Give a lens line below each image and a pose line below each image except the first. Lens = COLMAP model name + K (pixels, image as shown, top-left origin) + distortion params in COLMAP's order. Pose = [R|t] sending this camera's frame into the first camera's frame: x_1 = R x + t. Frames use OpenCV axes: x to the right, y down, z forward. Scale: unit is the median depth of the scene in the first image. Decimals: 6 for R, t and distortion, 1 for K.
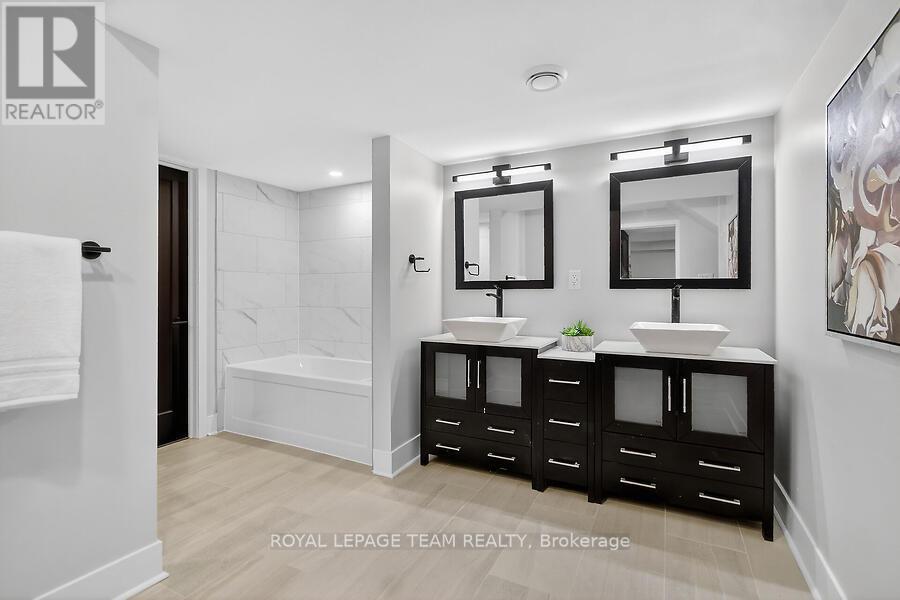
lens RADIAL K [[424.8, 0, 455.1], [0, 424.8, 296.8], [0, 0, 1]] dist [0.012692, -0.013257]
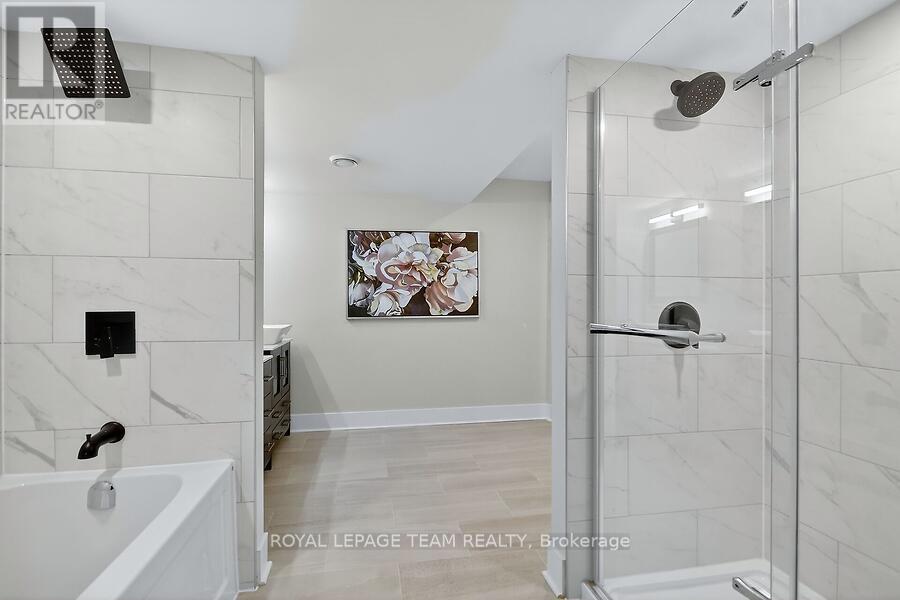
lens RADIAL K [[424.8, 0, 455.1], [0, 424.8, 296.8], [0, 0, 1]] dist [0.012692, -0.013257]
pose [[-0.615506, 0.002680, 0.788128, -1.273062], [-0.000098, 0.999994, -0.003476, -0.028633], [-0.788132, -0.002217, -0.615502, 1.689574]]
